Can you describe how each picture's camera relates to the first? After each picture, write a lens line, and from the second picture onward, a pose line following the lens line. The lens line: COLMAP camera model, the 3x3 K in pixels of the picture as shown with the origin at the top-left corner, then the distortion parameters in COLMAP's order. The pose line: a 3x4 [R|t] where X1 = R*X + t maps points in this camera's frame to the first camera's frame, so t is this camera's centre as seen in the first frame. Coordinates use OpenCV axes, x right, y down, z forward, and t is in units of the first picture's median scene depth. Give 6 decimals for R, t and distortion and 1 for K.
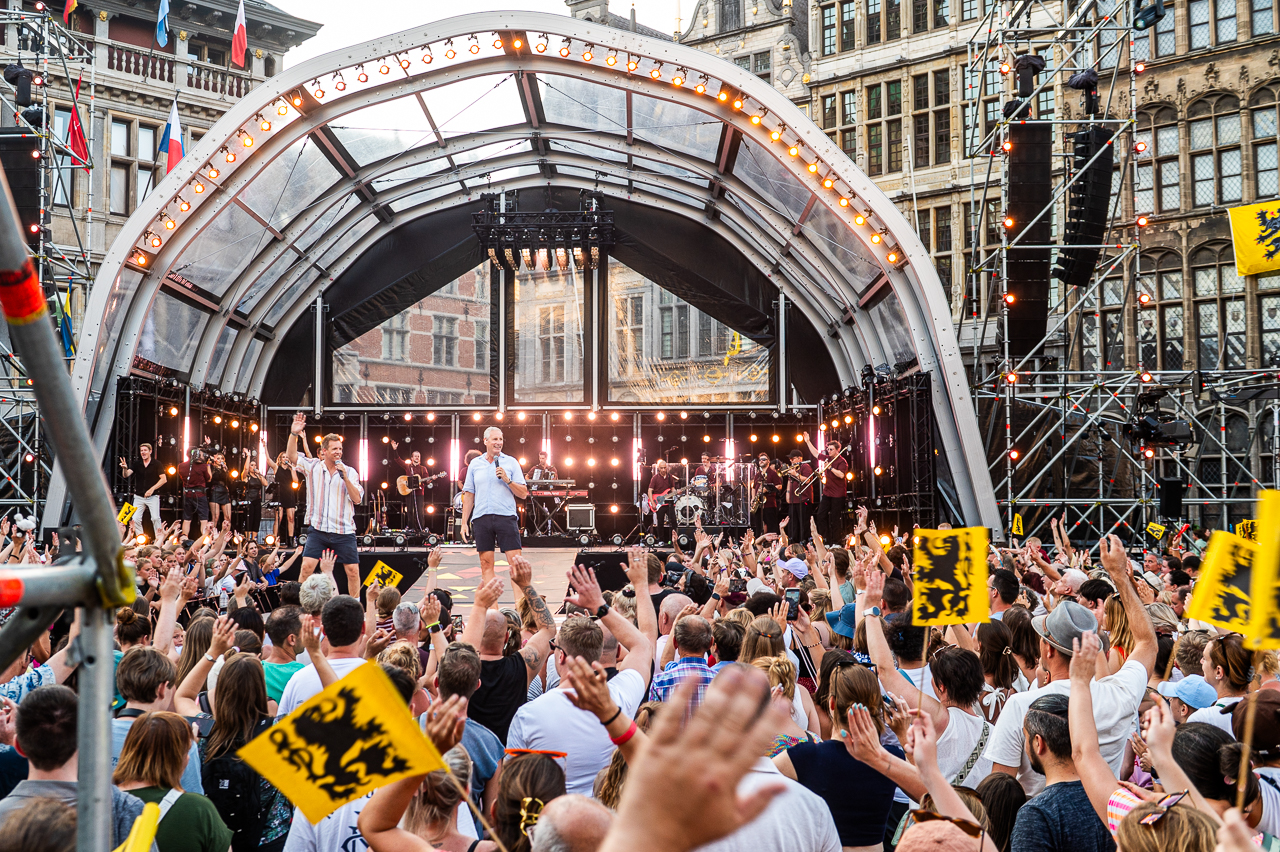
lens RADIAL K [[1418.0, 0, 564.6], [0, 1418.0, 445.5], [0, 0, 1]] dist [-0.010780, -0.014998]
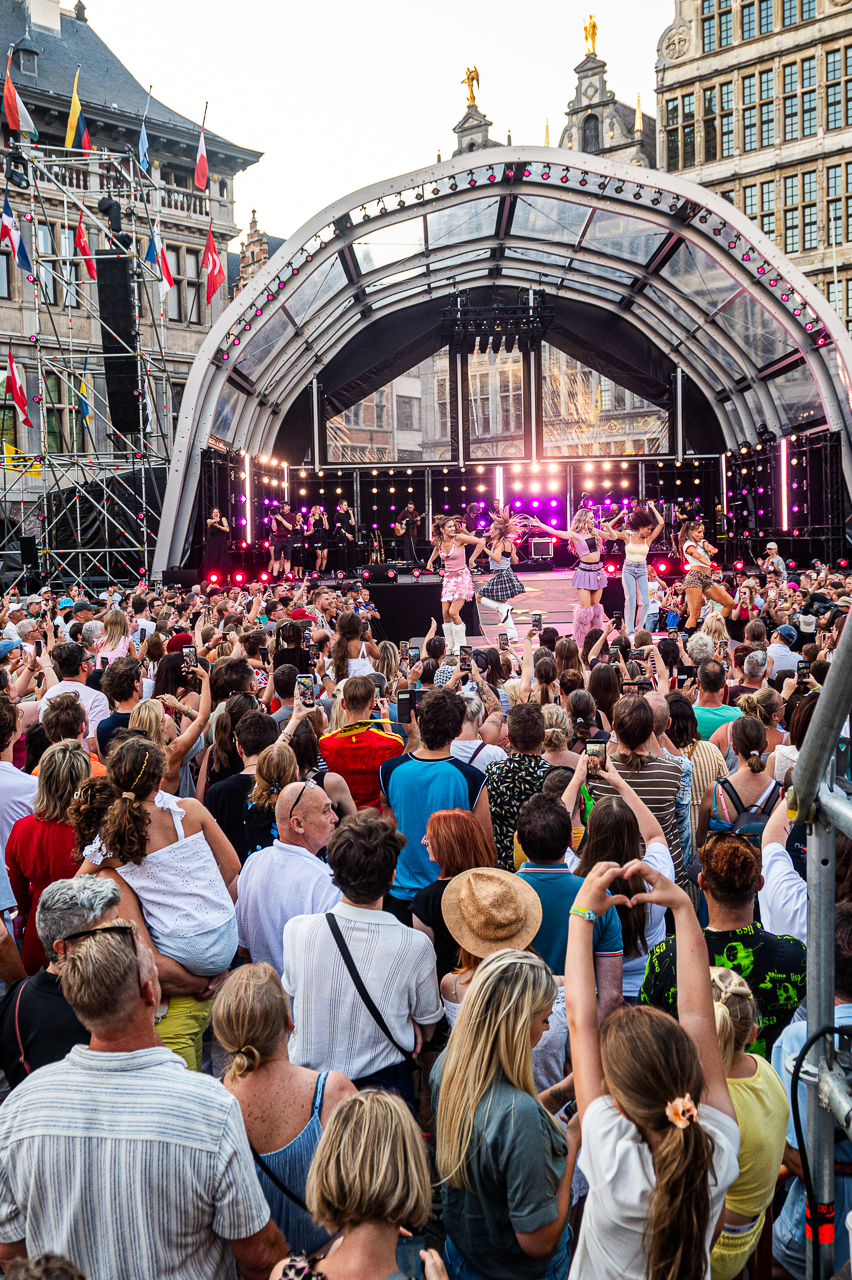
lens RADIAL K [[1087.9, 0, 404.2], [0, 1087.9, 601.6], [0, 0, 1]] dist [-0.011988, -0.007396]
pose [[0.999484, -0.026984, 0.017436, -0.115310], [0.024889, 0.993526, 0.110847, -0.012339], [-0.020314, -0.110356, 0.993684, 0.008915]]
